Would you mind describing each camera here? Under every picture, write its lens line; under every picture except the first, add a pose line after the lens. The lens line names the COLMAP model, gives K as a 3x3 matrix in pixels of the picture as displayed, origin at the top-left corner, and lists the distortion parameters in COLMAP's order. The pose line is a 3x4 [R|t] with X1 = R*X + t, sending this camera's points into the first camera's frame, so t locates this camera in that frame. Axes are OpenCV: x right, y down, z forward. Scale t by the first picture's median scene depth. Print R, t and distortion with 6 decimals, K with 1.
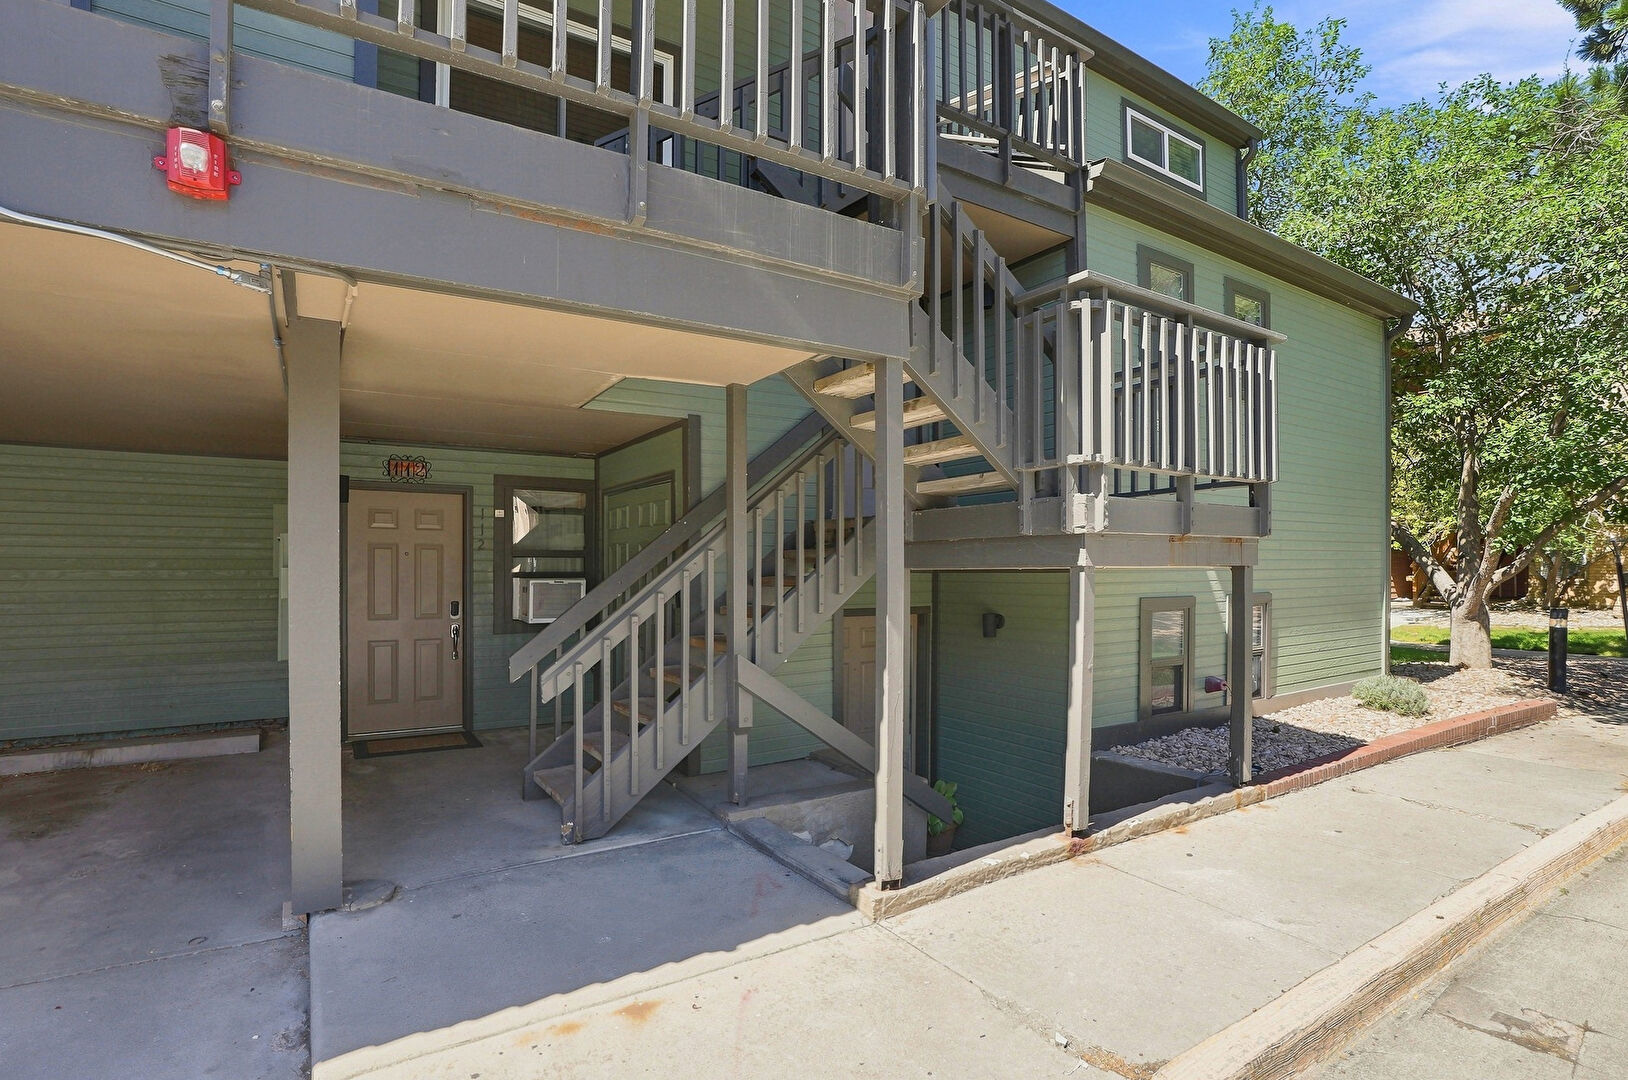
lens RADIAL K [[750.7, 0, 811.7], [0, 750.7, 555.0], [0, 0, 1]] dist [-0.041400, 0.010122]
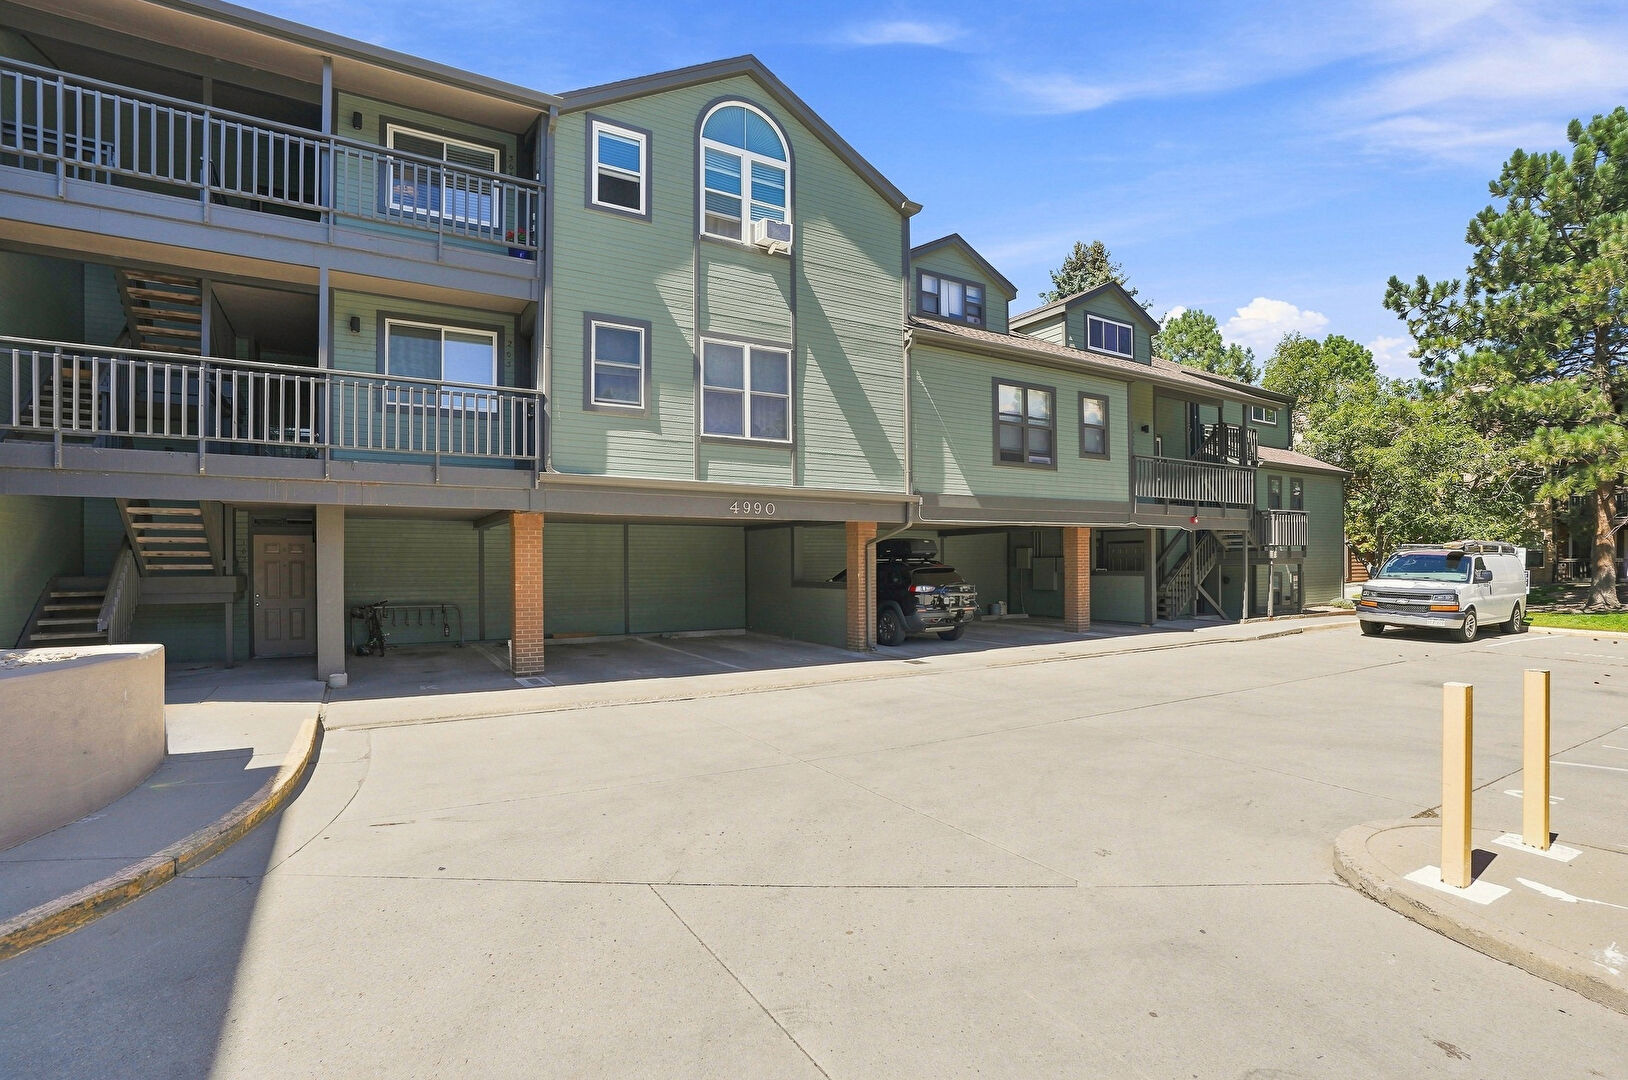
lens RADIAL K [[750.7, 0, 817.4], [0, 750.7, 556.1], [0, 0, 1]] dist [-0.041400, 0.010122]
pose [[0.999966, -0.005731, 0.005965, -2.812508], [0.005675, 0.999940, 0.009330, -0.107505], [-0.006018, -0.009296, 0.999939, -4.099298]]
